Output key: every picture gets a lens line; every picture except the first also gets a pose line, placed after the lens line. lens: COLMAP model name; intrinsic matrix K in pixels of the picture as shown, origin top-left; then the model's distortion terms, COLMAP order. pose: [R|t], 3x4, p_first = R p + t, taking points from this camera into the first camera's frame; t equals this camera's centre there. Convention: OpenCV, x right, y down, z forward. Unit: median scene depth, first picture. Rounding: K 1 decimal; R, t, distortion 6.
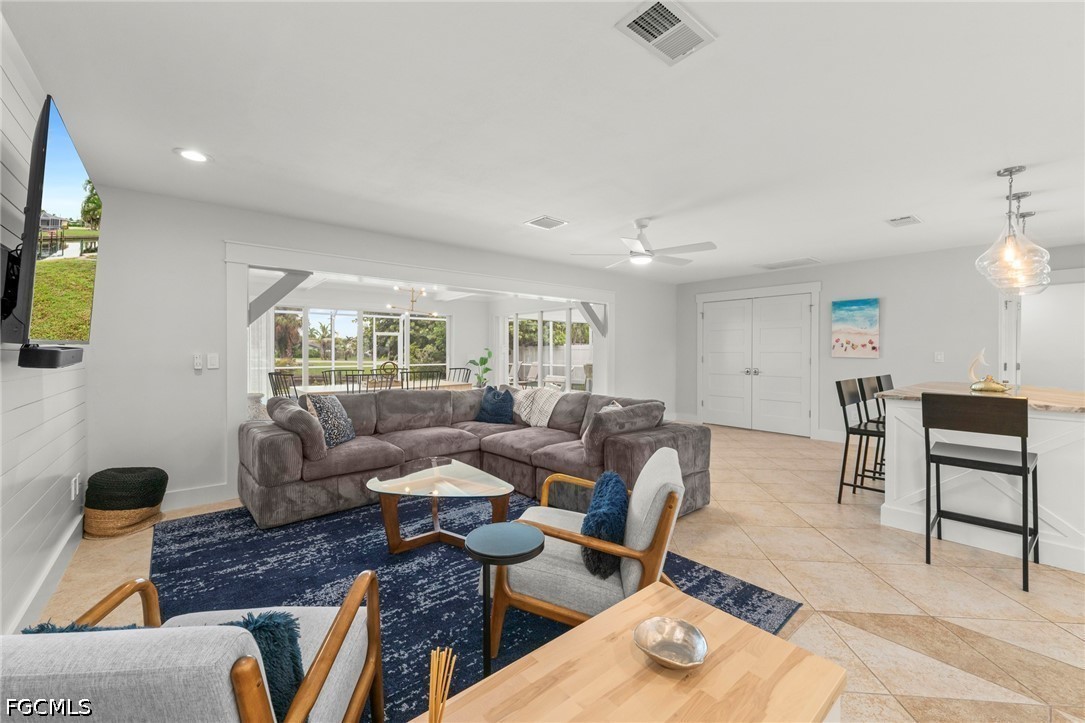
lens RADIAL K [[411.9, 0, 543.0], [0, 411.9, 354.0], [0, 0, 1]] dist [-0.000250, 0.000114]
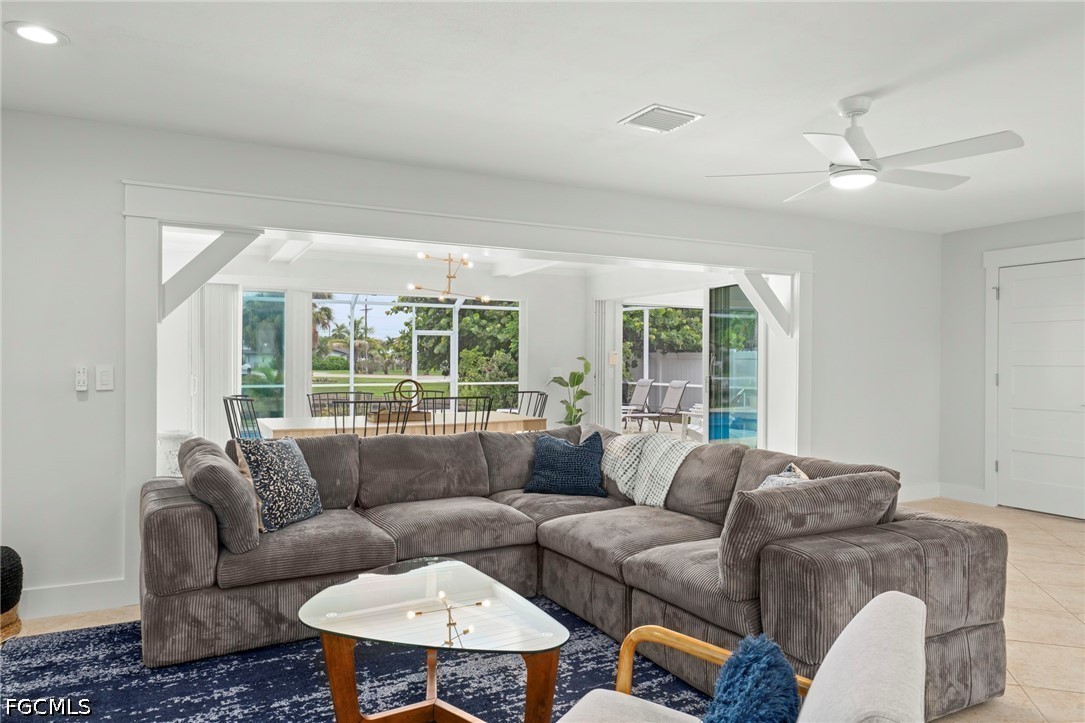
lens RADIAL K [[686.7, 0, 553.2], [0, 686.7, 364.1], [0, 0, 1]] dist [0.001850, 0.002195]
pose [[0.978165, 0.004165, -0.207789, 0.065237], [-0.004503, 0.999989, -0.001153, -0.005567], [0.207782, 0.002063, 0.978173, 0.131986]]
